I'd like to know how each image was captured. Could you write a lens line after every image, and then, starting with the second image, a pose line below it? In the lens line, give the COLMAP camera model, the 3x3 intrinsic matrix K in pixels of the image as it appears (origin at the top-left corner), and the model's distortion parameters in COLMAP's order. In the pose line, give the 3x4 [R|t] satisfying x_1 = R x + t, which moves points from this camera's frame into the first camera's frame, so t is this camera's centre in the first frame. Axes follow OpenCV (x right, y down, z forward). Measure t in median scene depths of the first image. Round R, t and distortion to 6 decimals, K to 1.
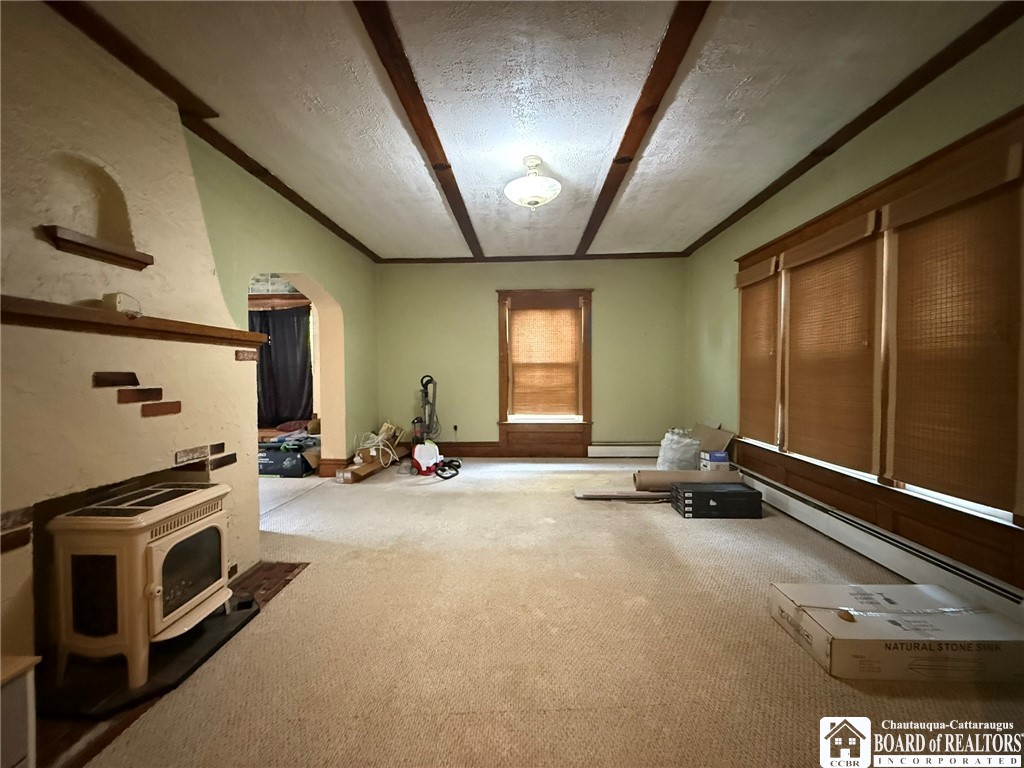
lens RADIAL K [[408.9, 0, 509.7], [0, 408.9, 385.5], [0, 0, 1]] dist [0.000293, -0.000154]
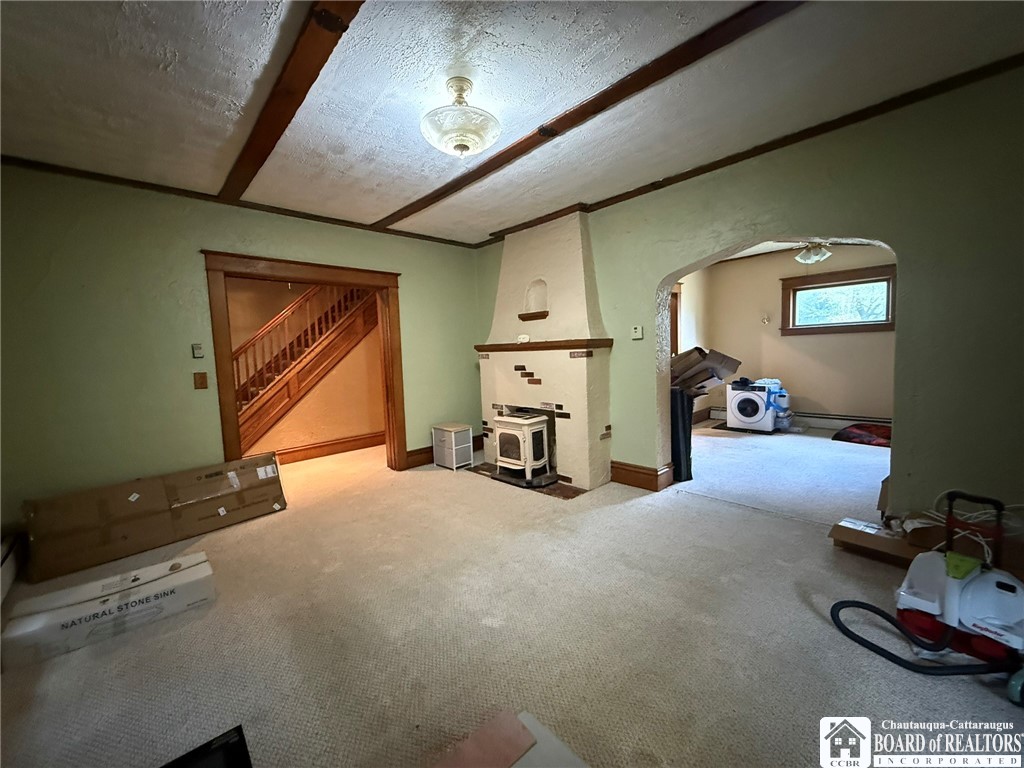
lens RADIAL K [[408.9, 0, 506.8], [0, 408.9, 384.4], [0, 0, 1]] dist [0.000293, -0.000154]
pose [[-0.706771, 0.092316, -0.701394, 0.661114], [0.023044, 0.993927, 0.107598, -0.135588], [0.707067, 0.059884, -0.704606, 1.939586]]
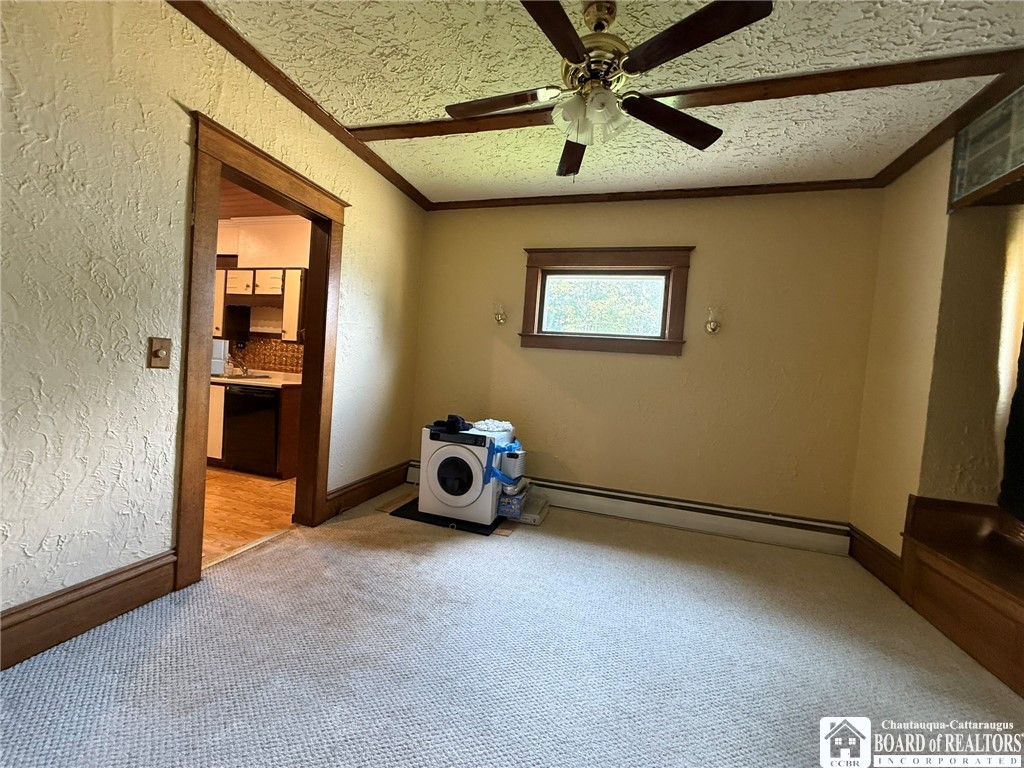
lens RADIAL K [[408.9, 0, 511.1], [0, 408.9, 382.0], [0, 0, 1]] dist [0.000293, -0.000154]
pose [[-0.243782, 0.020183, -0.969620, -0.944675], [-0.101999, 0.993705, 0.046329, -0.055727], [0.964451, 0.110194, -0.240188, 1.666933]]
